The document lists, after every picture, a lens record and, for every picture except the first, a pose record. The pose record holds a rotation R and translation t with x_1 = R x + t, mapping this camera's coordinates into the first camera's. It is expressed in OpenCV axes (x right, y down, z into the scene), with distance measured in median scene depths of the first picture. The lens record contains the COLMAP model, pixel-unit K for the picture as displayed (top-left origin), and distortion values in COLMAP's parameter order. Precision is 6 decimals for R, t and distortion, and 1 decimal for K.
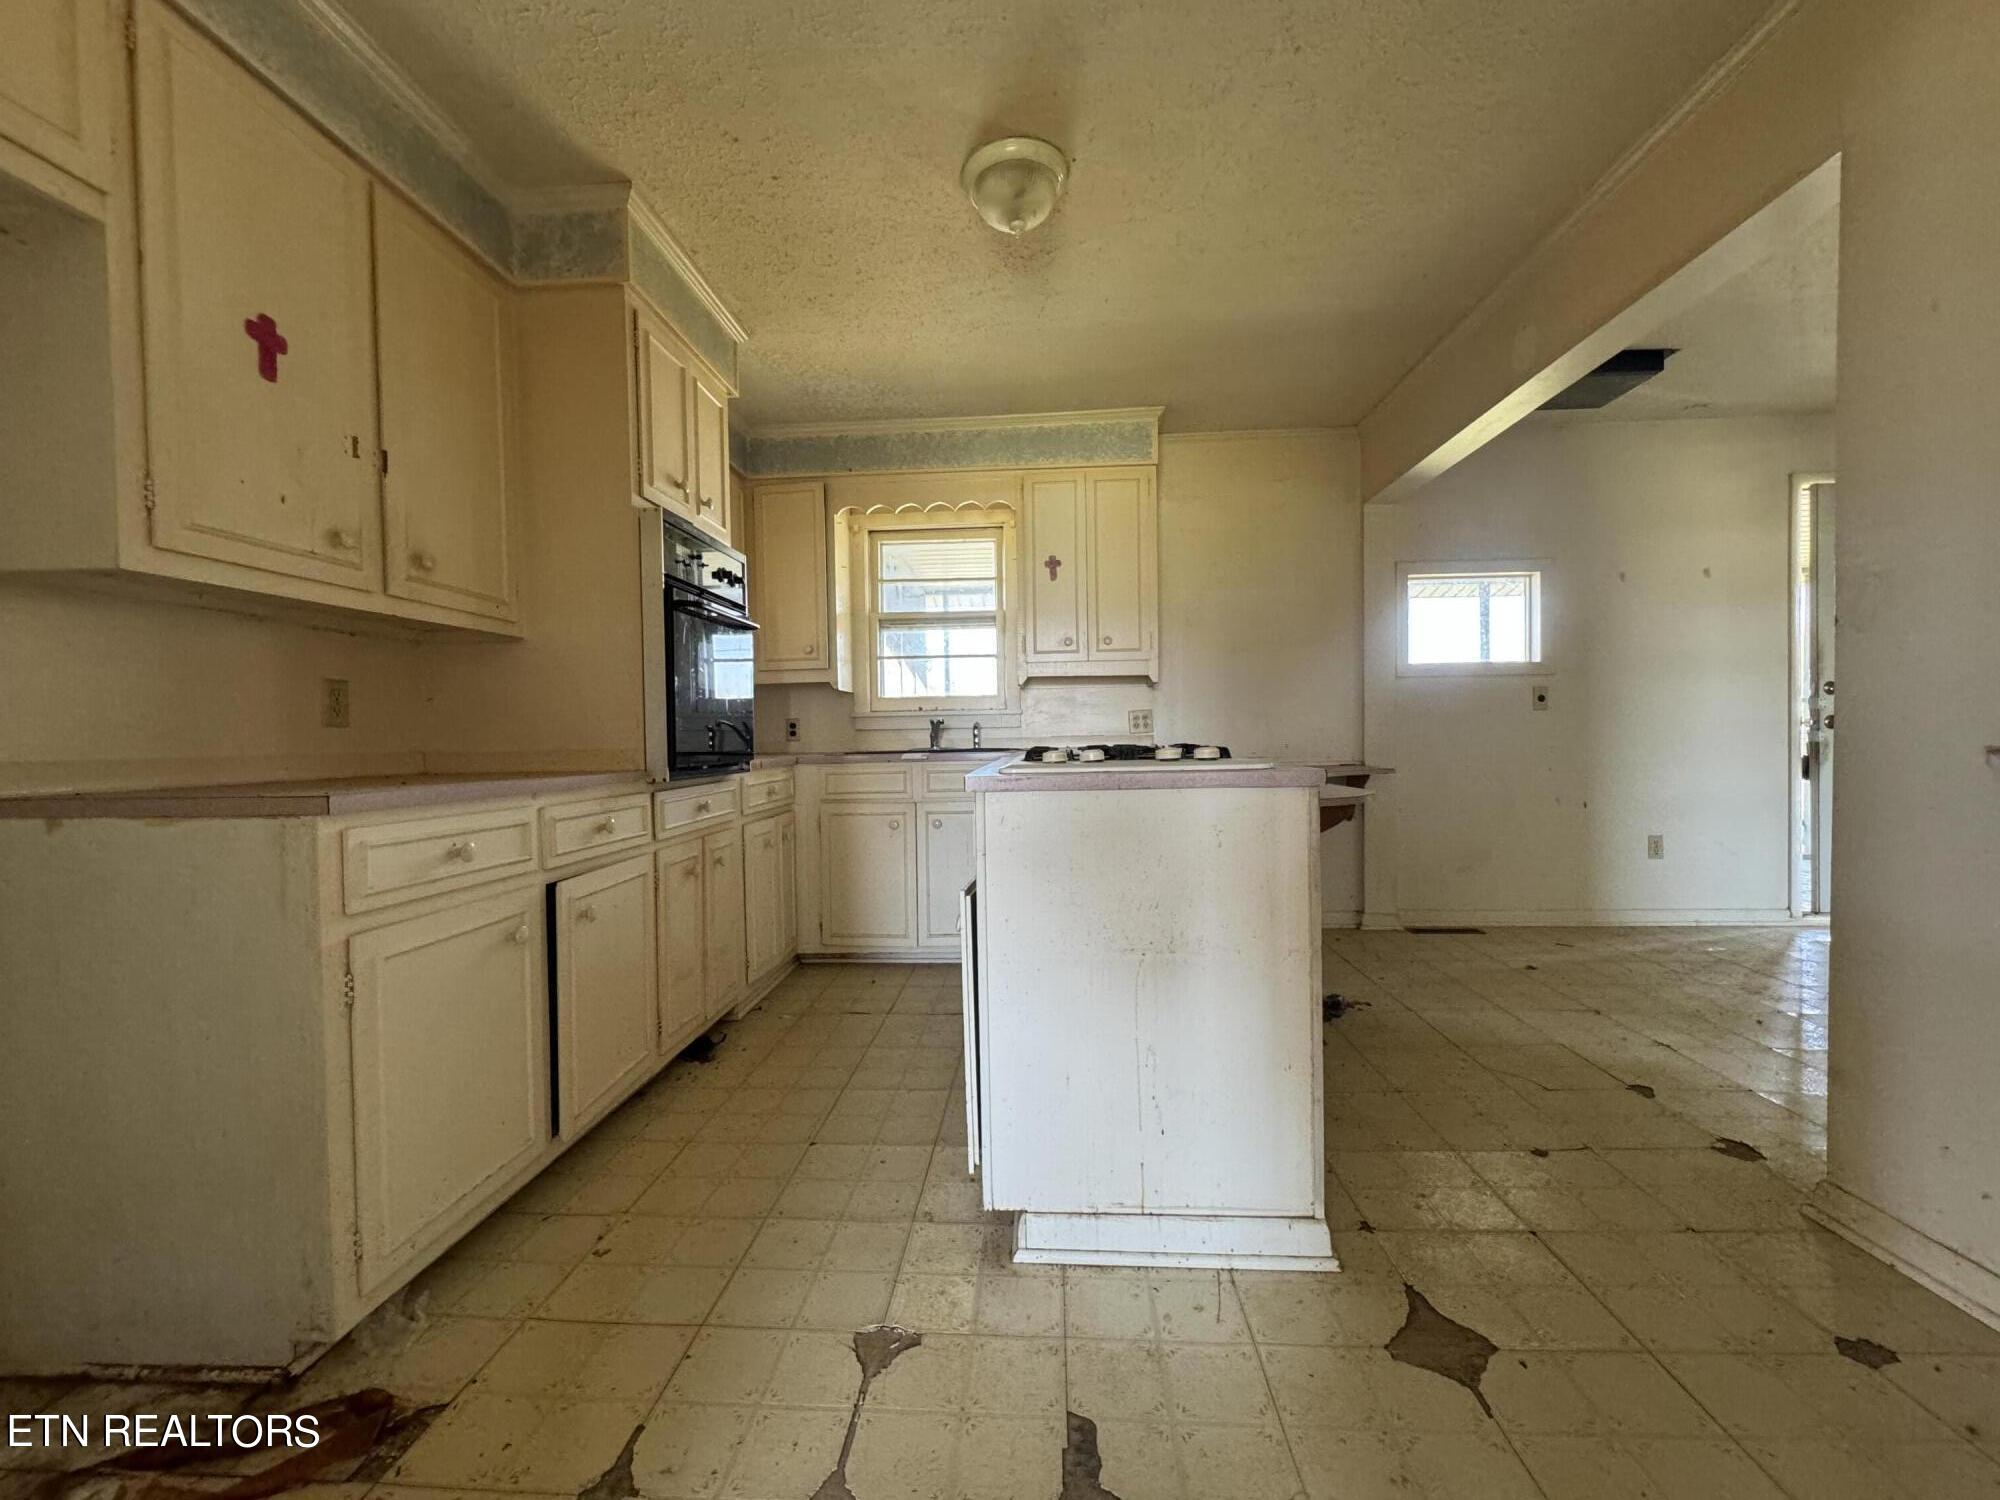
lens RADIAL K [[803.6, 0, 1000.0], [0, 803.6, 750.0], [0, 0, 1]] dist [-0.000420, 0.000288]
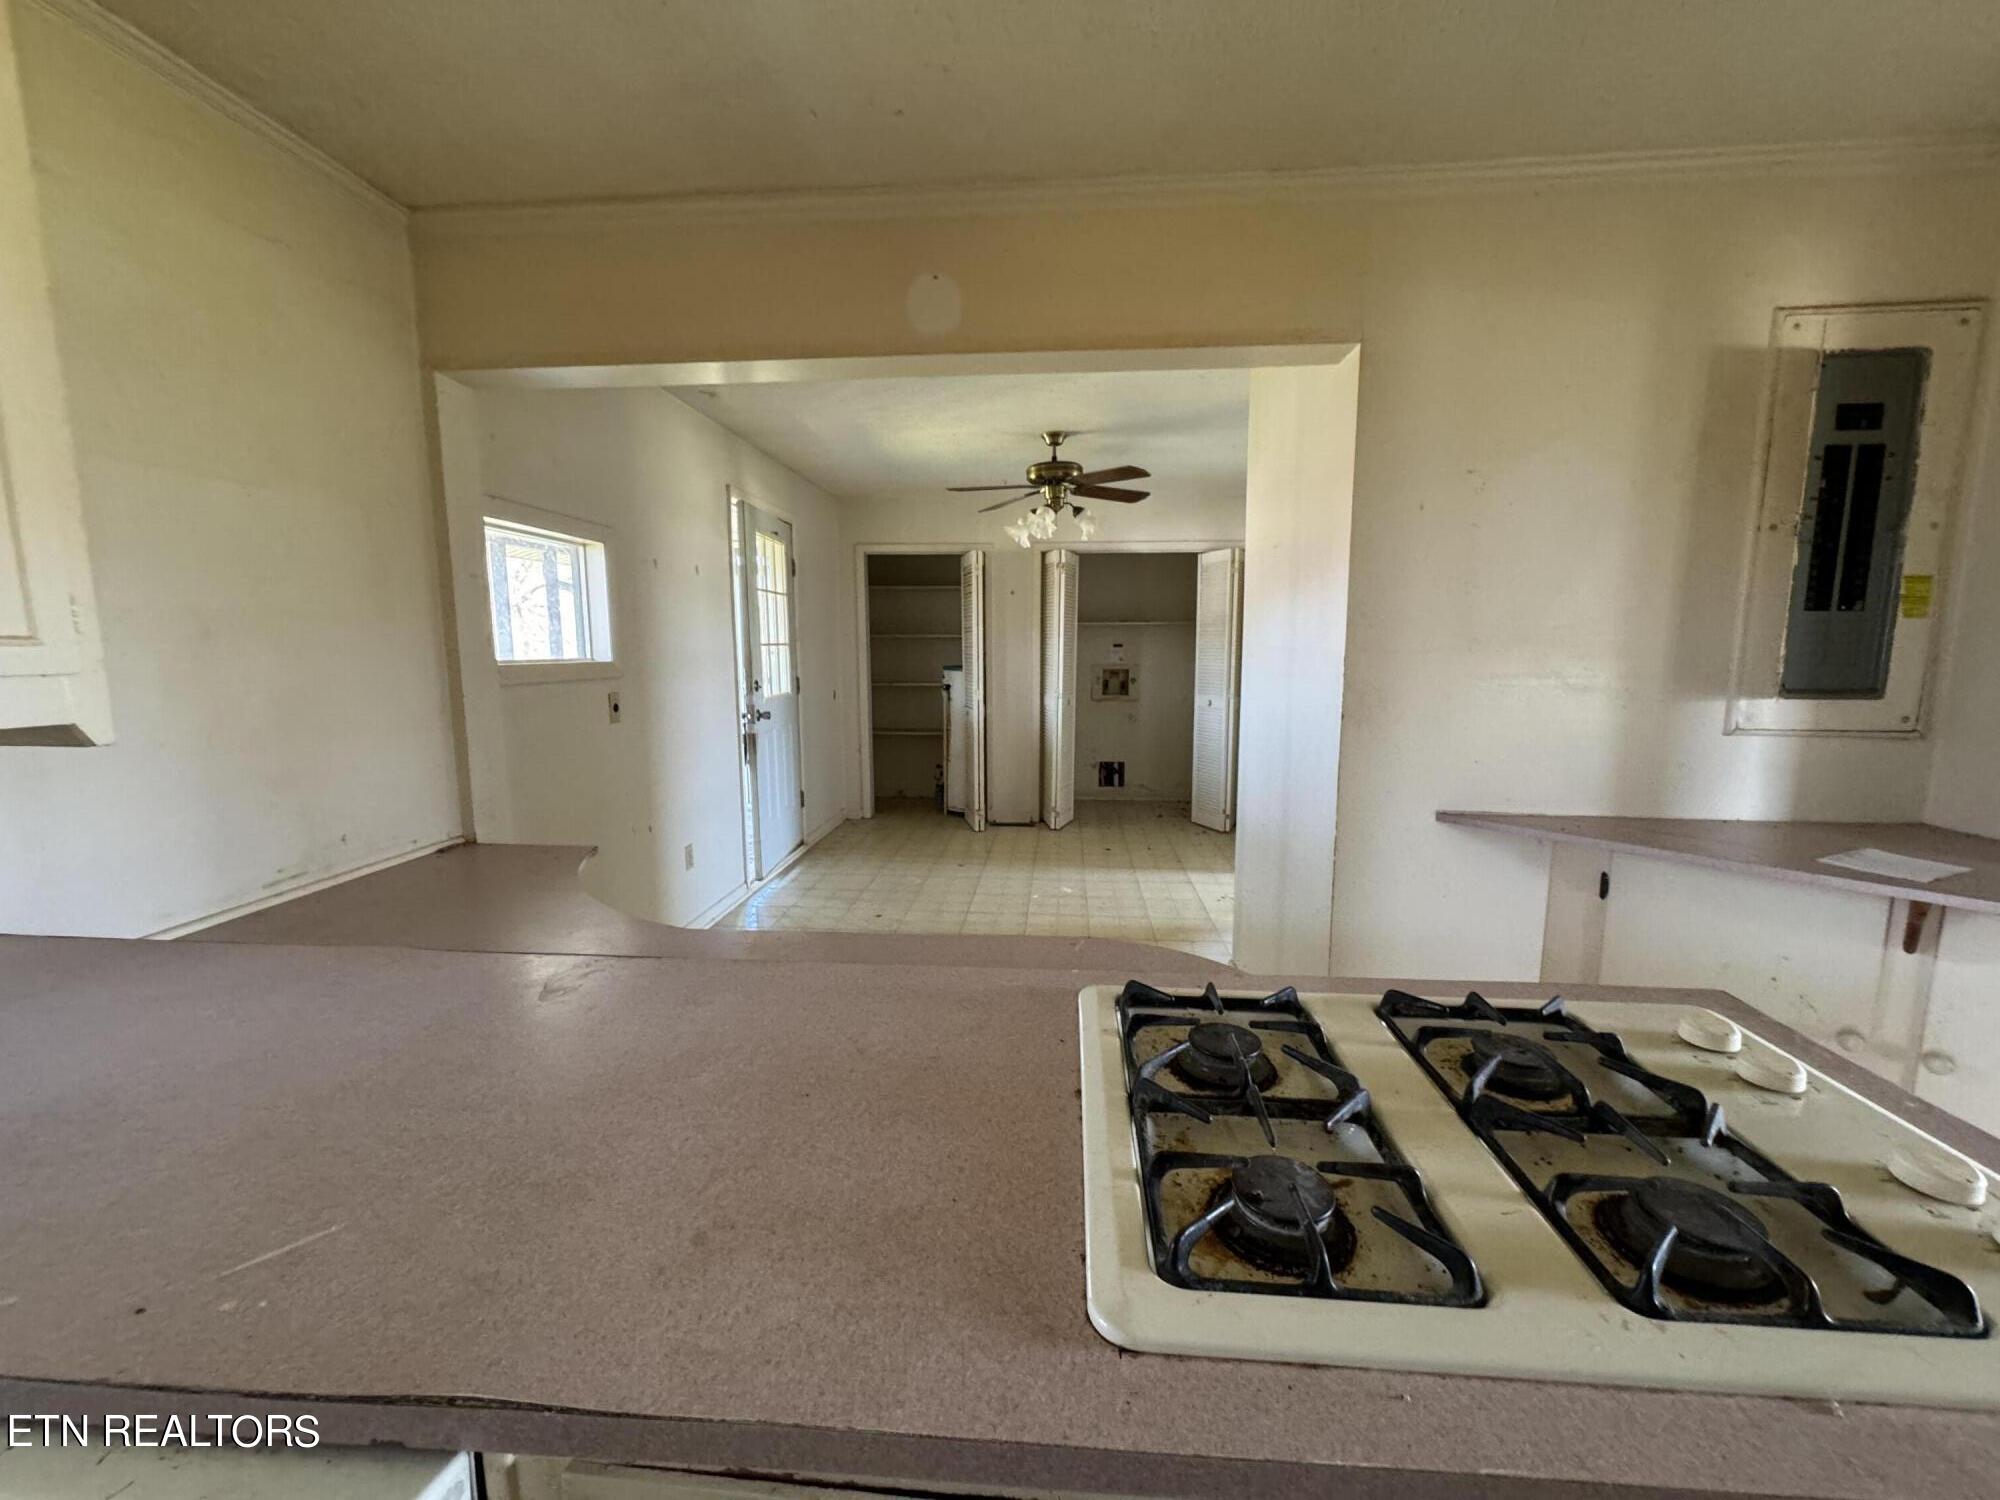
lens RADIAL K [[803.6, 0, 1000.0], [0, 803.6, 750.0], [0, 0, 1]] dist [-0.000420, 0.000288]
pose [[0.016894, -0.112189, 0.993543, -0.170655], [0.022628, 0.993474, 0.111796, -0.163154], [-0.999601, 0.020593, 0.019322, 0.966053]]
